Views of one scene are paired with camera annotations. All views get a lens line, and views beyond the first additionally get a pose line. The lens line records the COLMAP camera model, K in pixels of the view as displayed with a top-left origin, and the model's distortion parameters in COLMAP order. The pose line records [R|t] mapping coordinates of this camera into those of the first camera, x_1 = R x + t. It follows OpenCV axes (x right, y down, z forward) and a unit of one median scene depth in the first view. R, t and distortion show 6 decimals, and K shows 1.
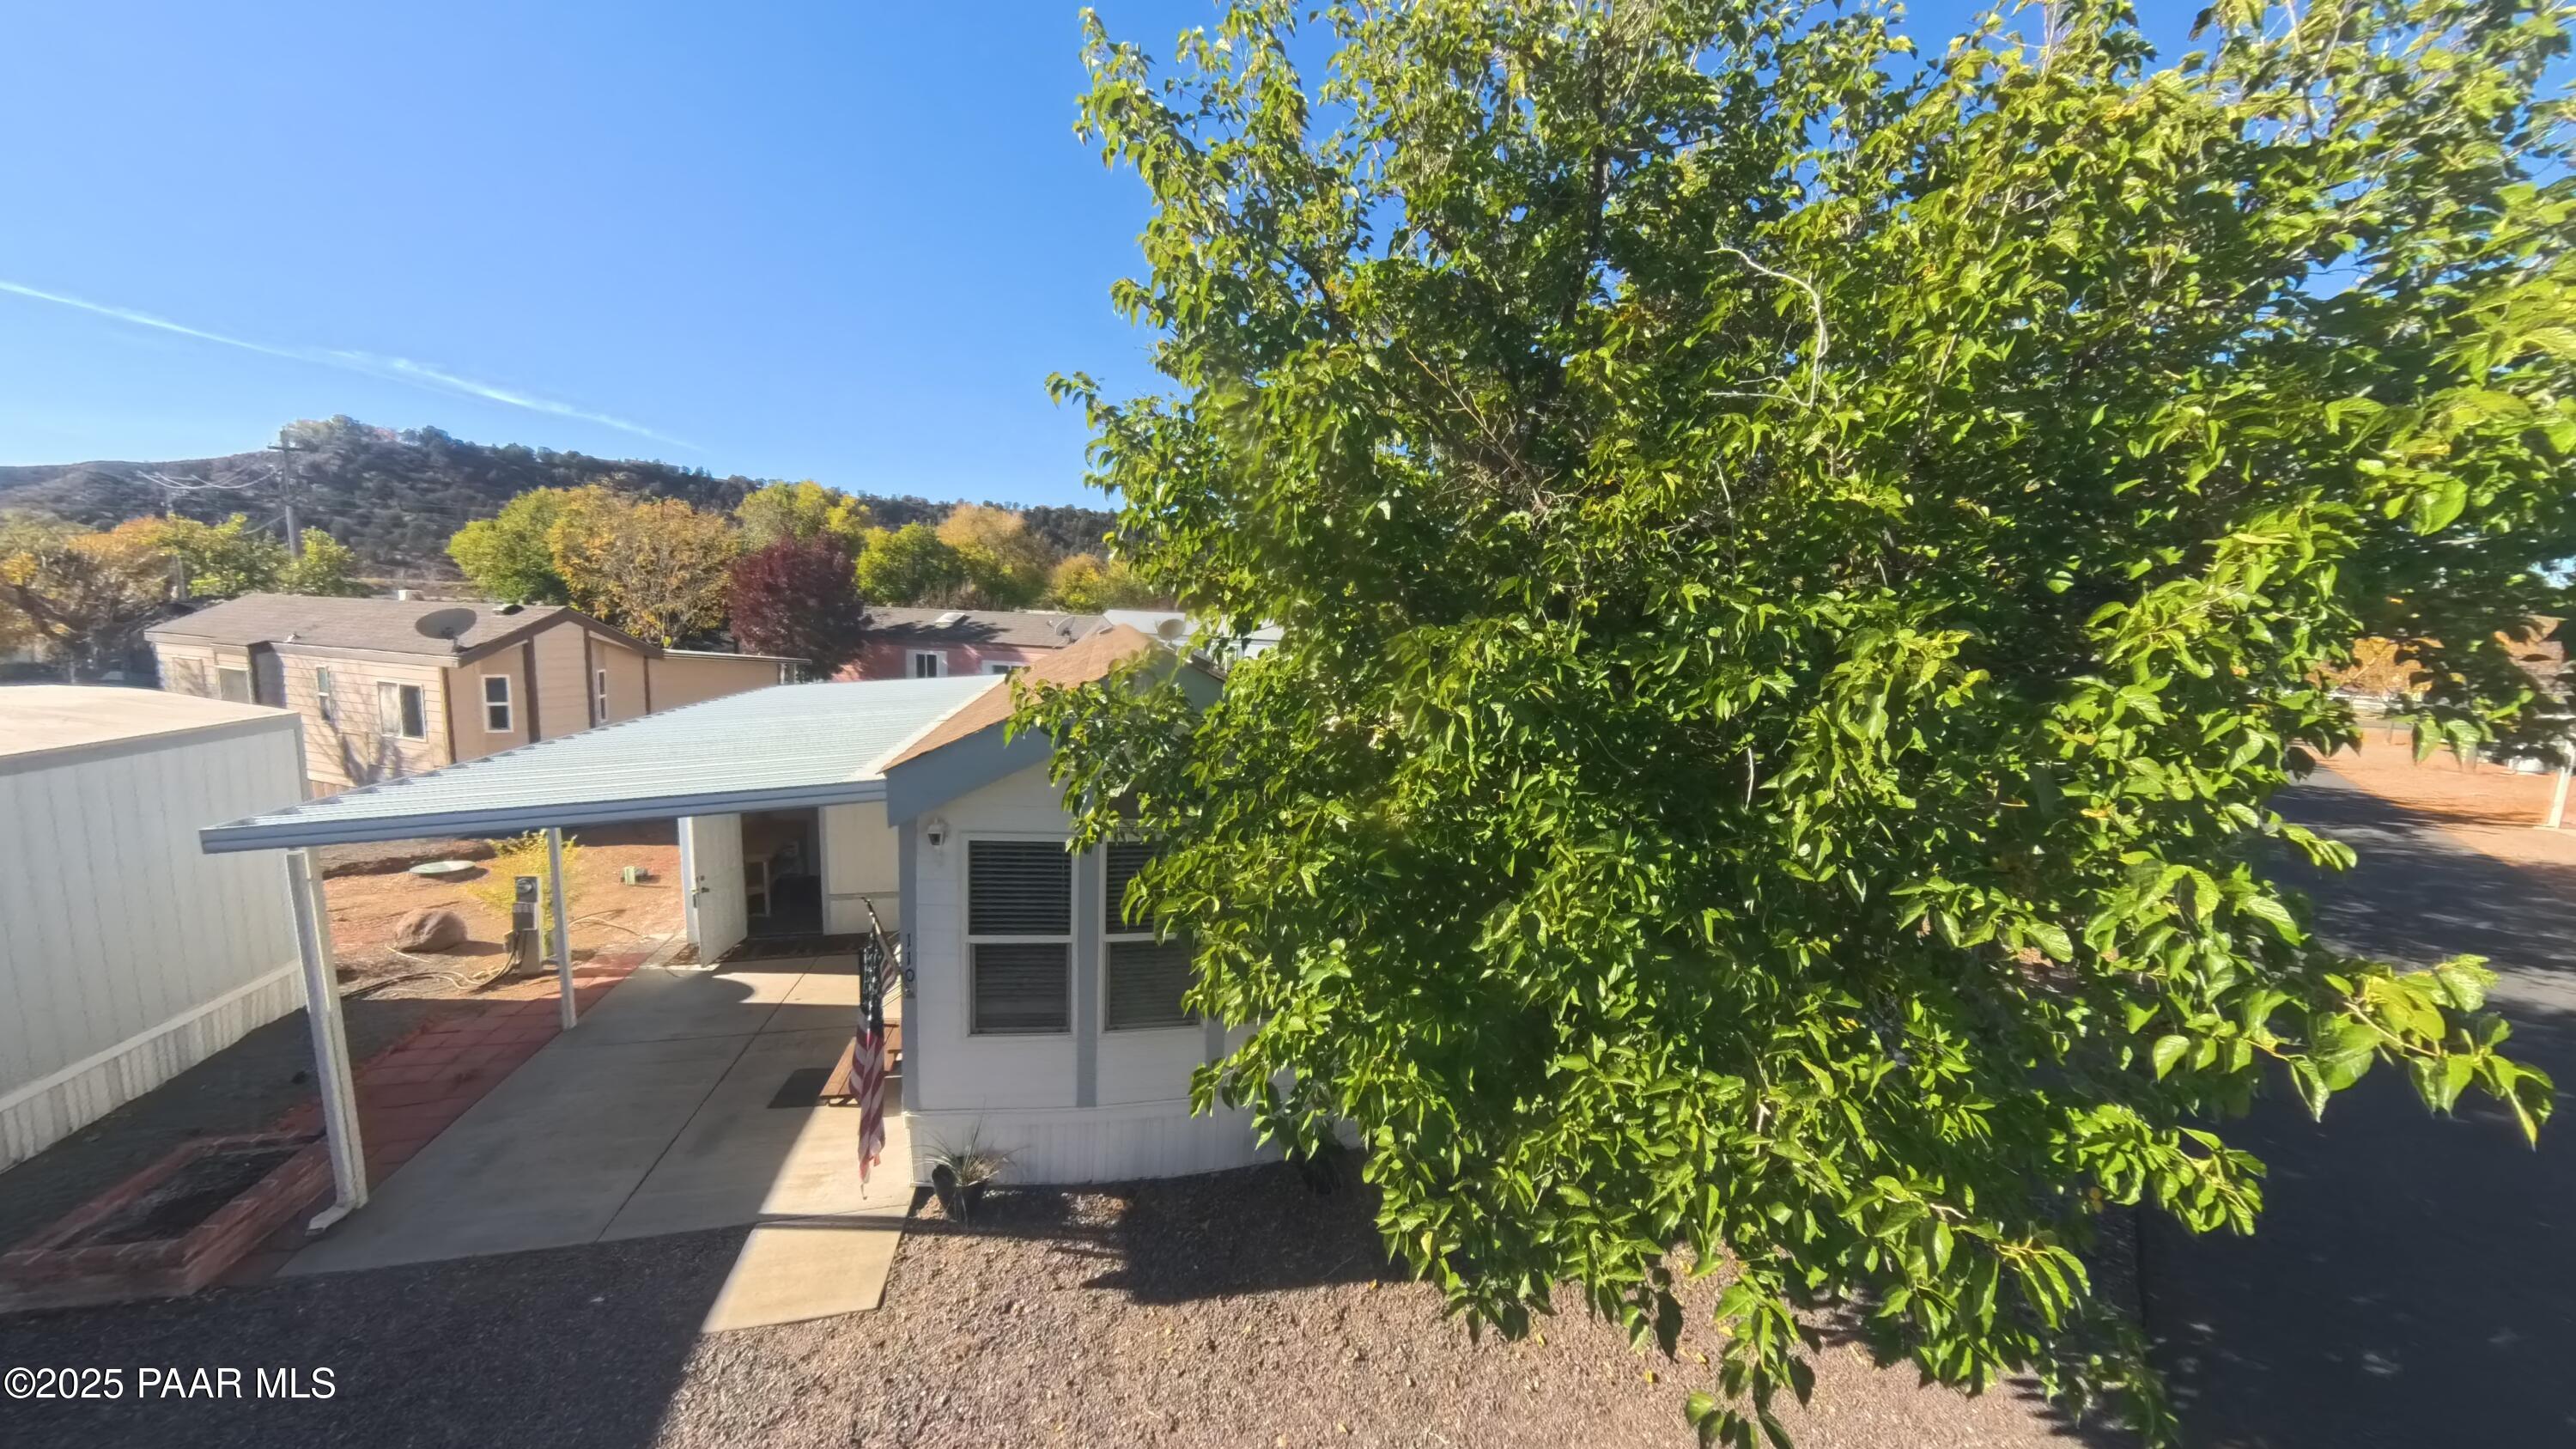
lens RADIAL K [[836.4, 0, 1296.2], [0, 836.4, 723.1], [0, 0, 1]] dist [-0.020989, -0.000022]
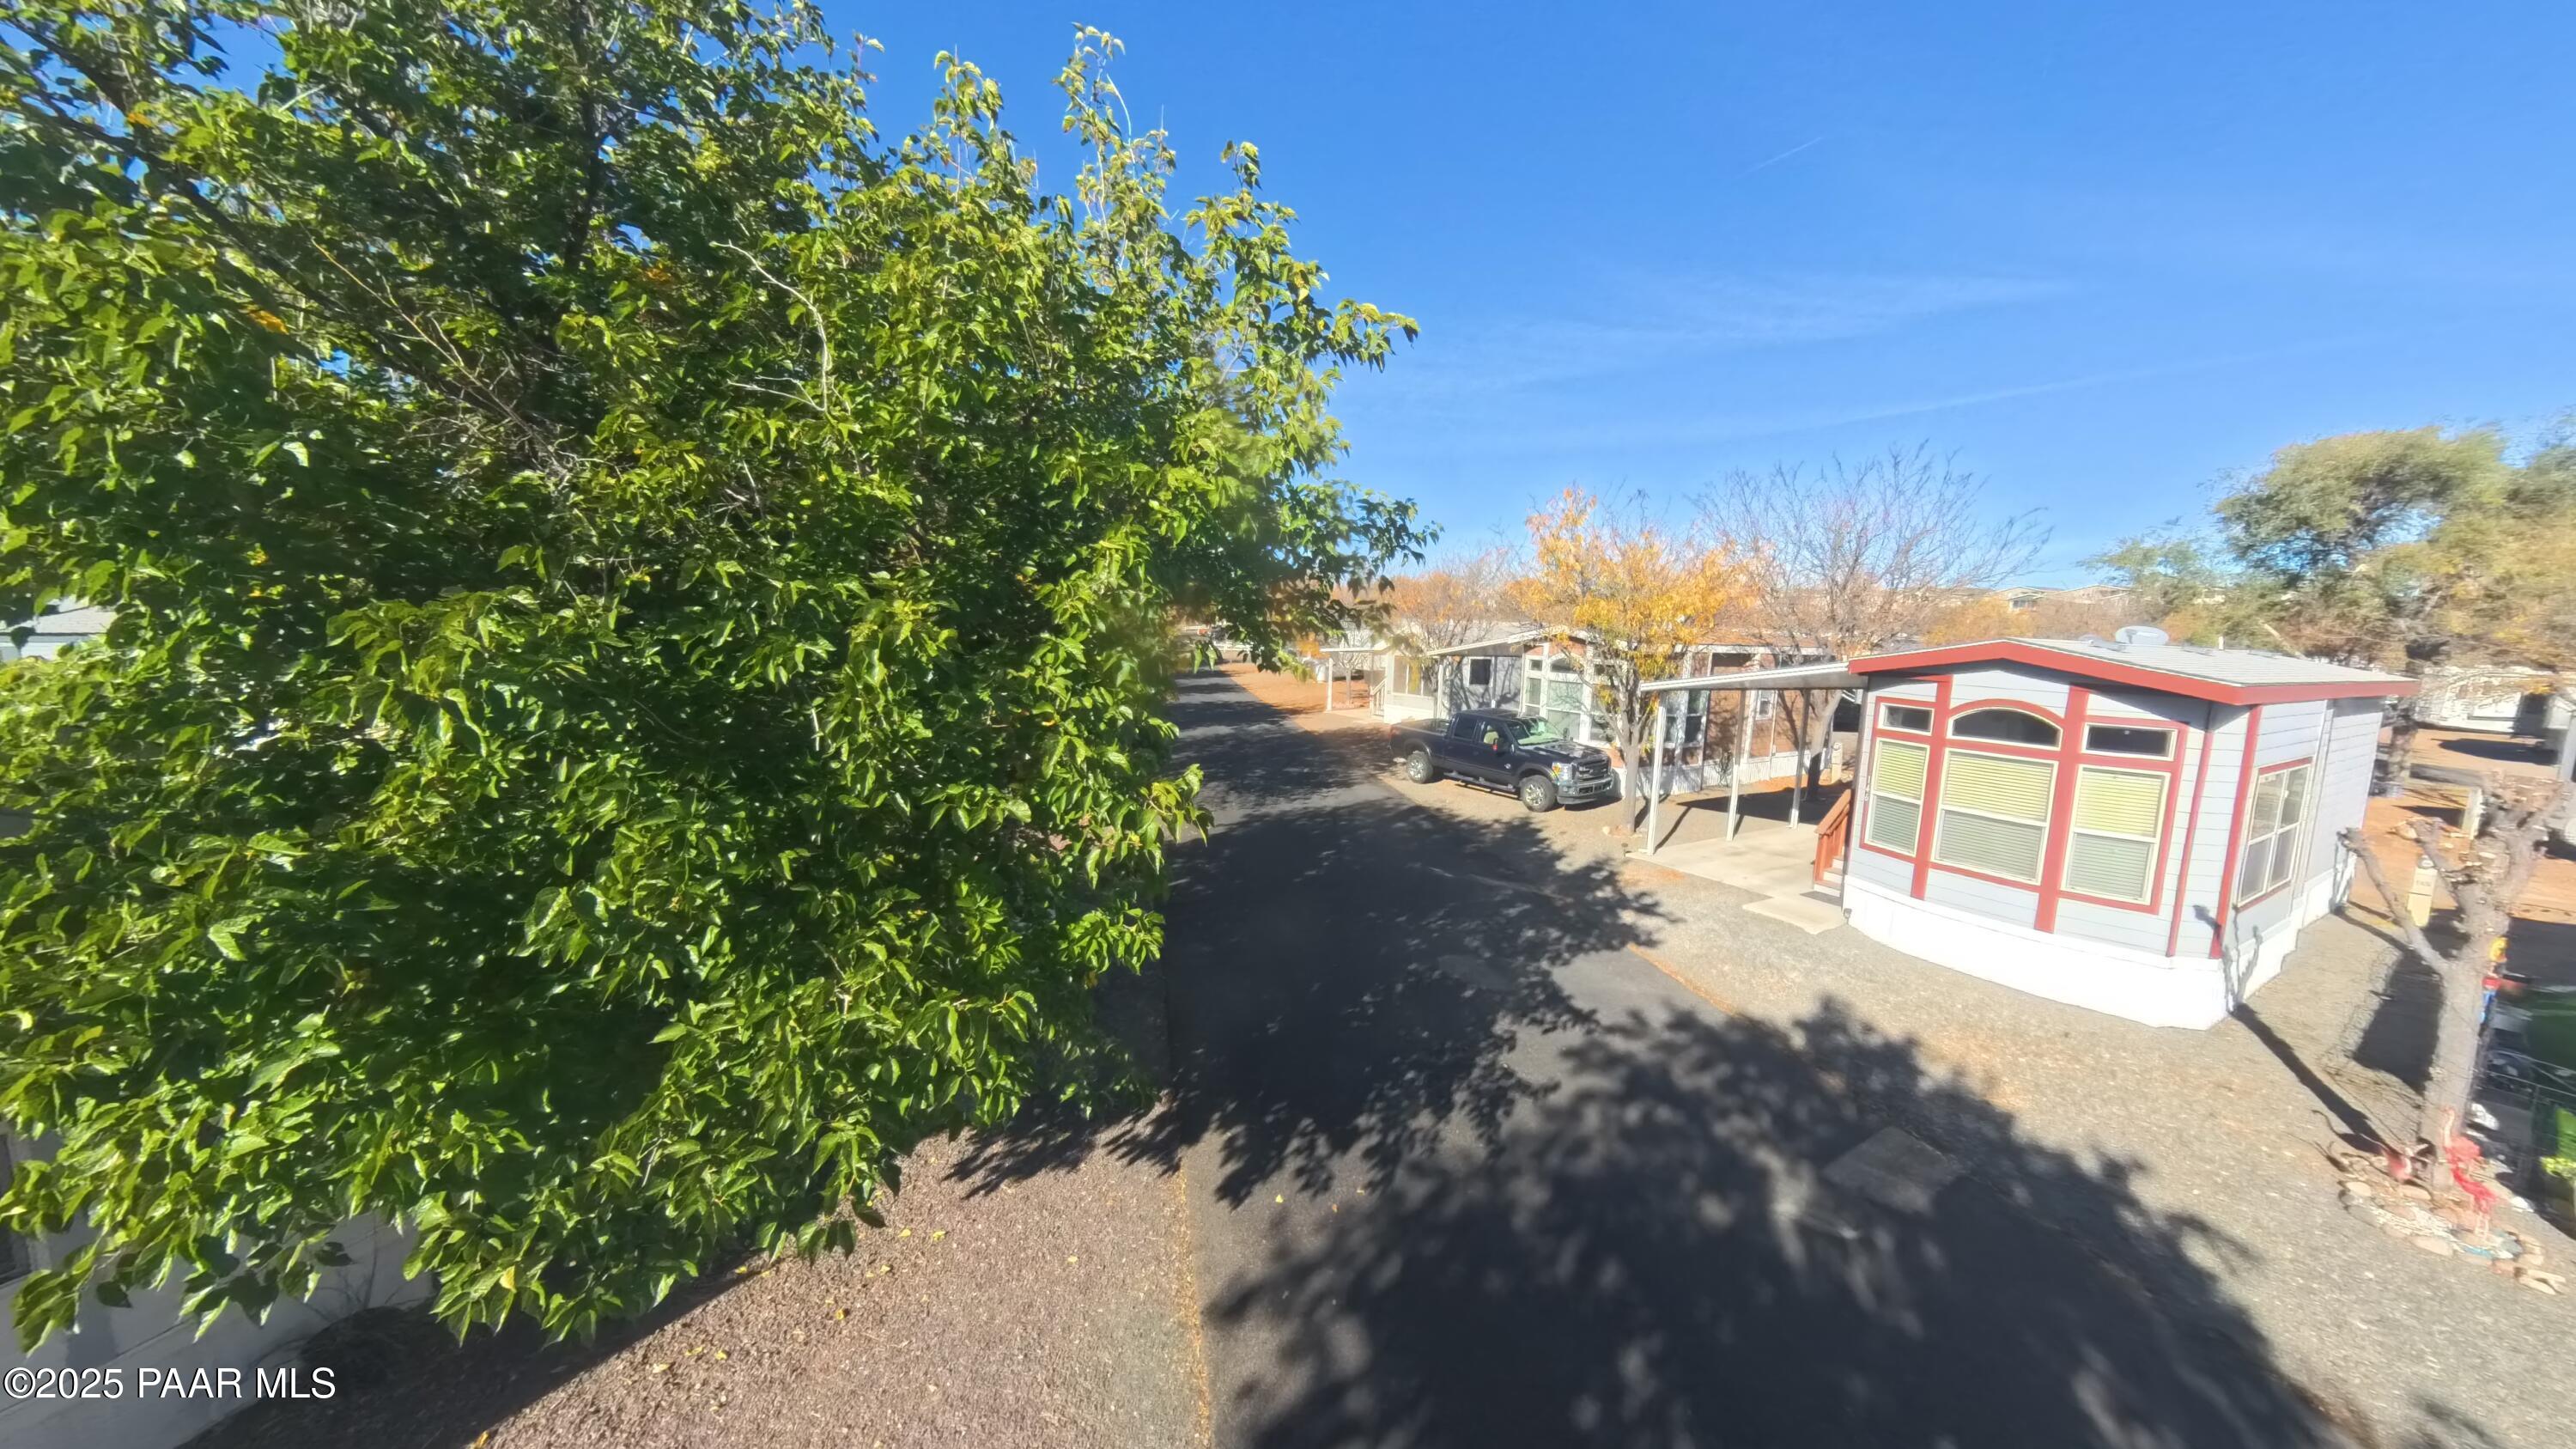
lens RADIAL K [[836.4, 0, 1296.2], [0, 836.4, 723.1], [0, 0, 1]] dist [-0.020989, -0.000022]
pose [[0.578345, -0.117033, 0.807354, 0.008917], [0.097695, 0.992470, 0.073884, 0.029327], [-0.809922, 0.036144, 0.585423, -0.184742]]
